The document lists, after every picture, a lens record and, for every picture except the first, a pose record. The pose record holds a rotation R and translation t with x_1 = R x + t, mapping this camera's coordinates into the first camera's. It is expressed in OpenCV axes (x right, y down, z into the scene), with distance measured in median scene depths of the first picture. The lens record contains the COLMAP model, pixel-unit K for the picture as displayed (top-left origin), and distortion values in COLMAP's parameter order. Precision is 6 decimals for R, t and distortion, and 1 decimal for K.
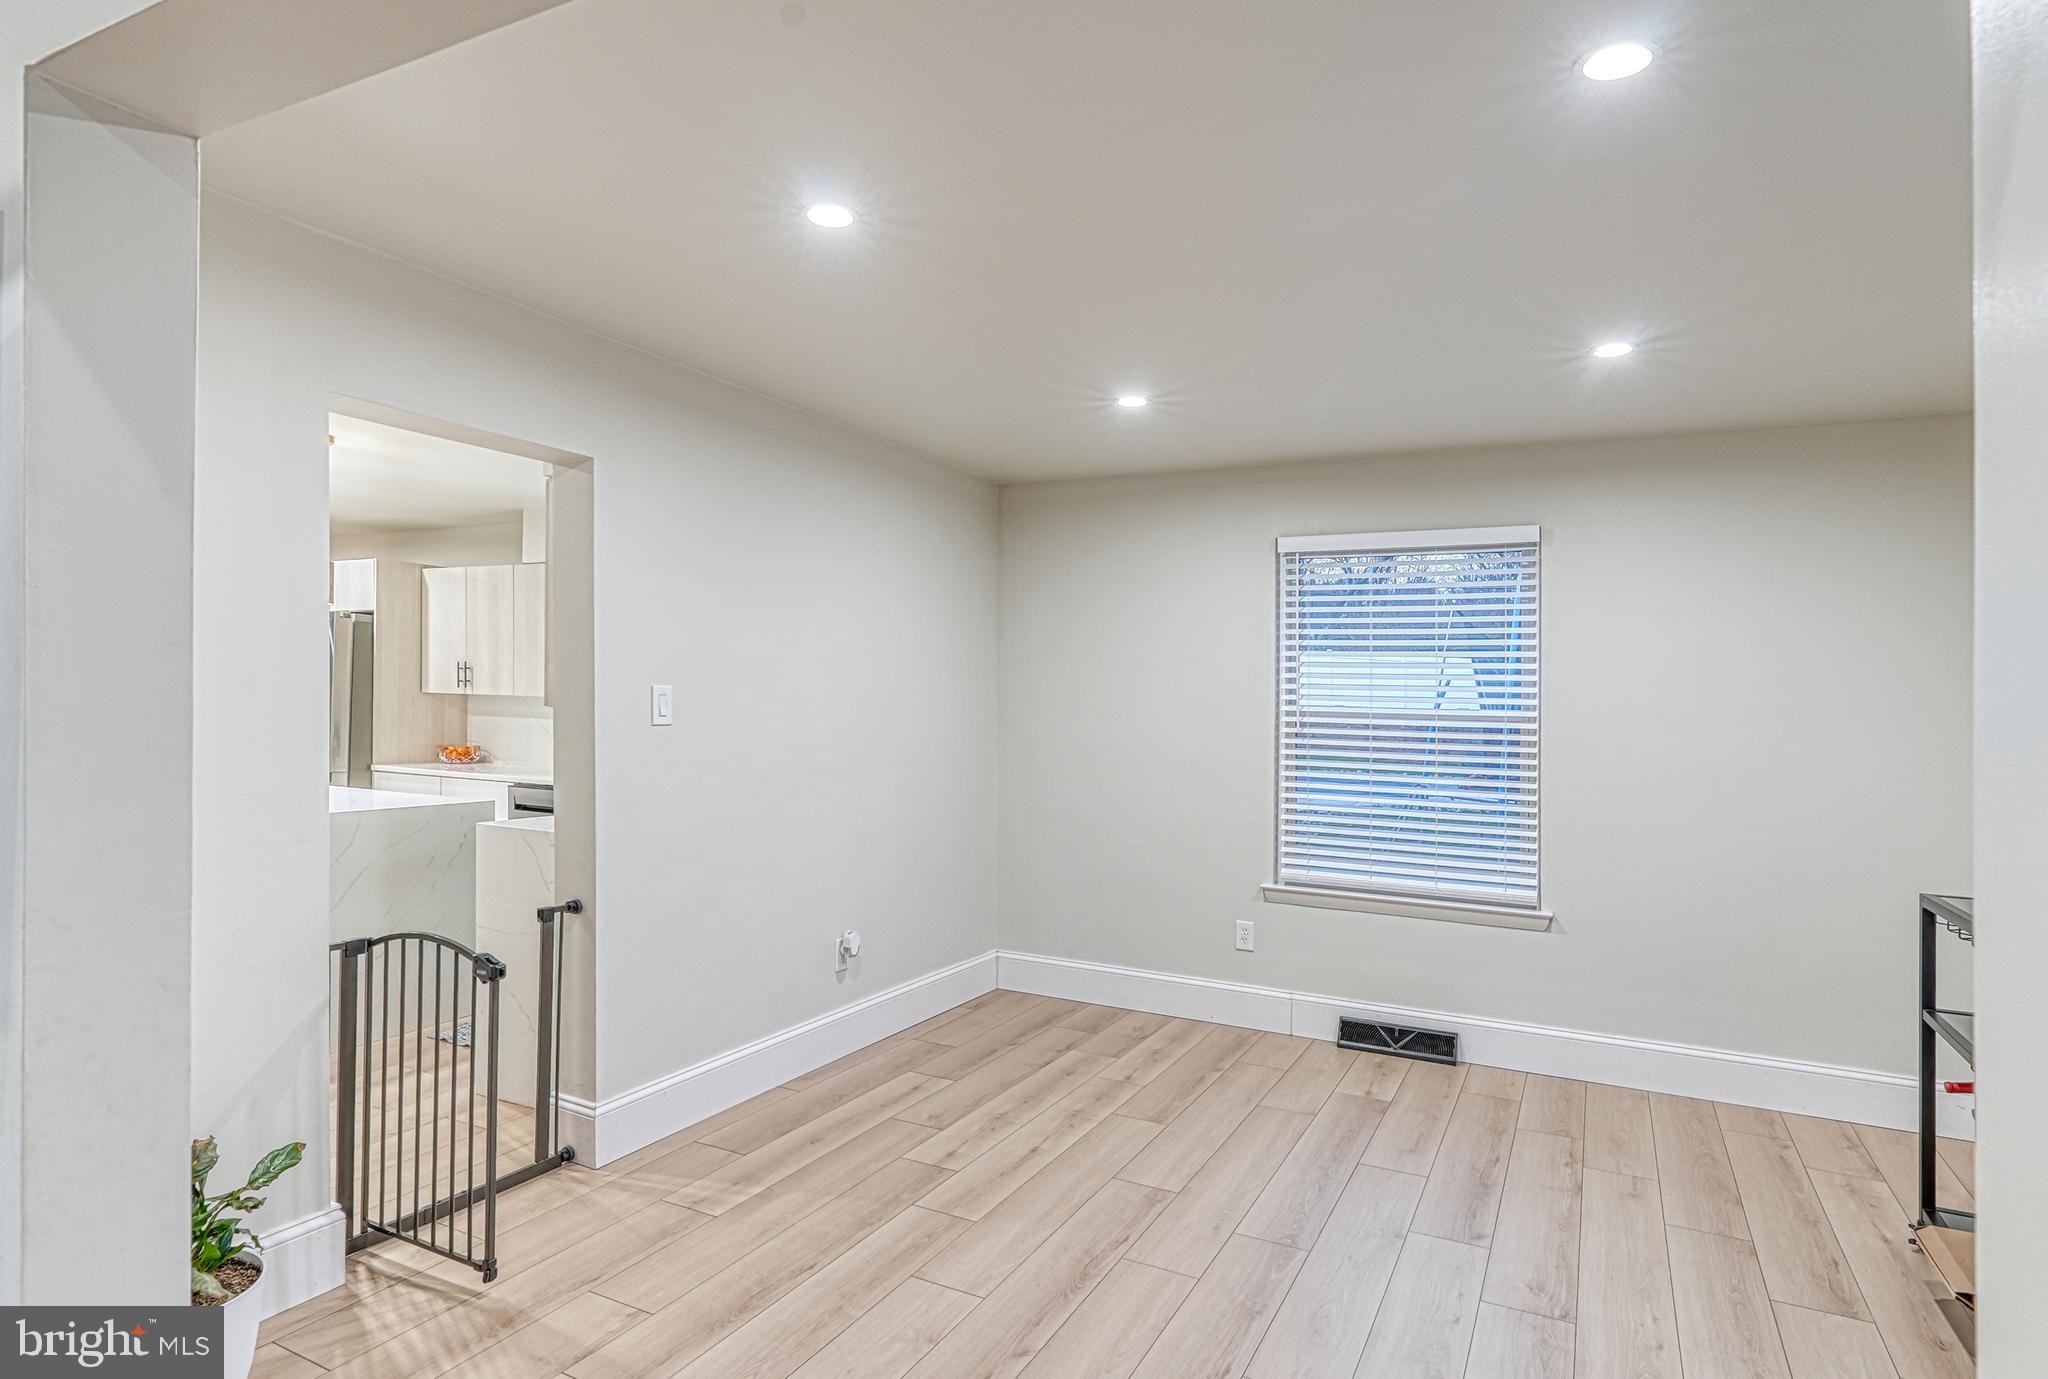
lens RADIAL K [[1105.4, 0, 1033.2], [0, 1105.4, 699.3], [0, 0, 1]] dist [-0.006523, 0.002868]
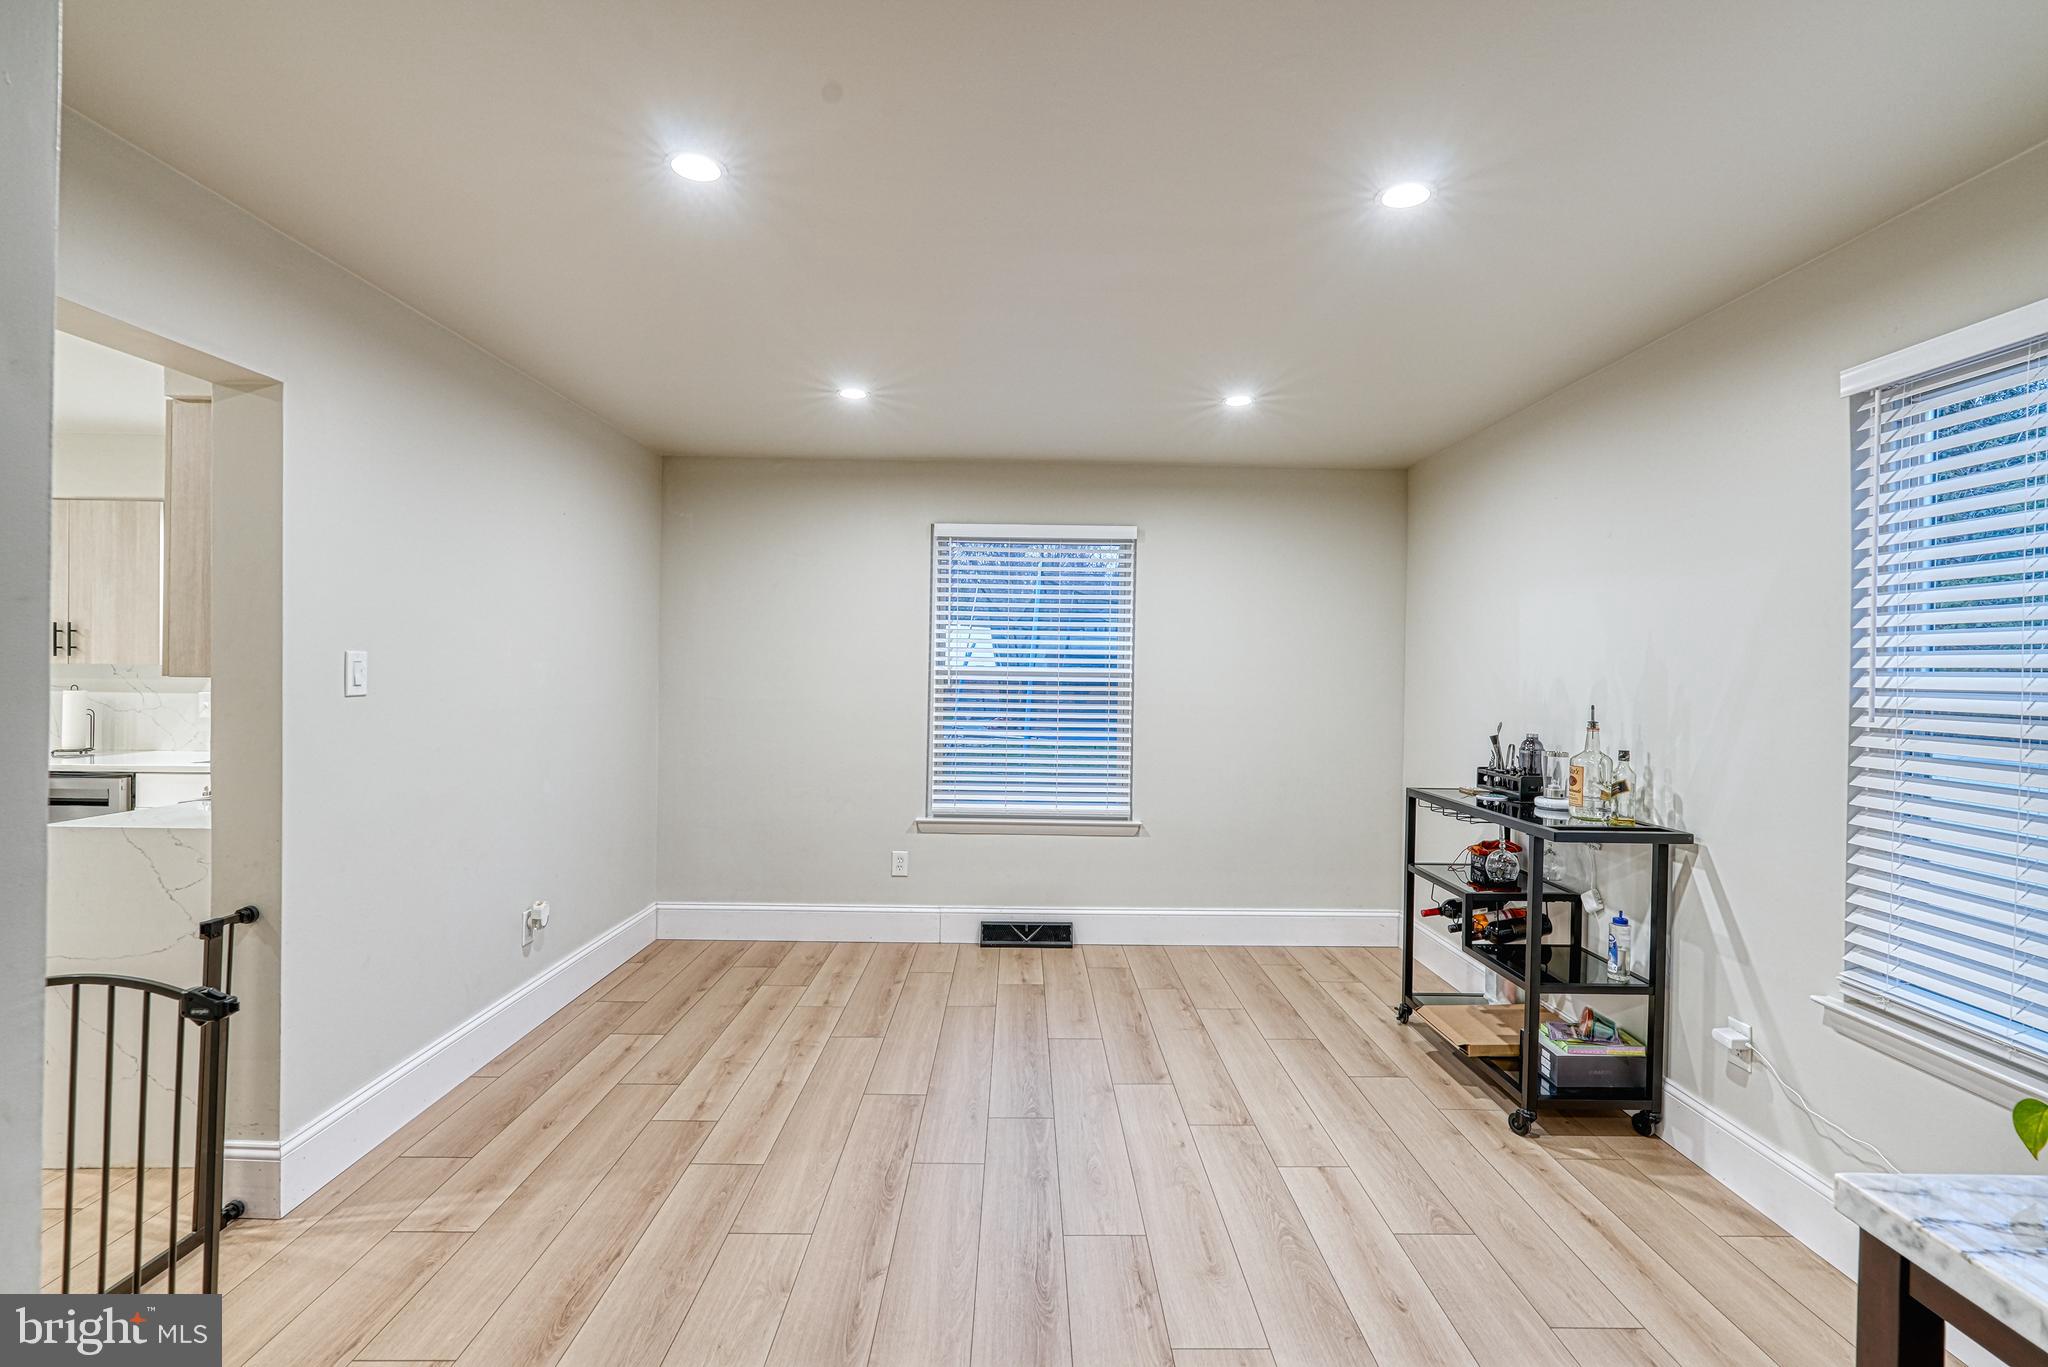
lens RADIAL K [[936.5, 0, 1031.9], [0, 936.5, 671.7], [0, 0, 1]] dist [-0.004301, 0.003440]
pose [[0.886712, -0.012735, 0.462146, -0.194177], [0.006418, 0.999863, 0.015238, -0.003764], [-0.462277, -0.010546, 0.886673, 0.087444]]
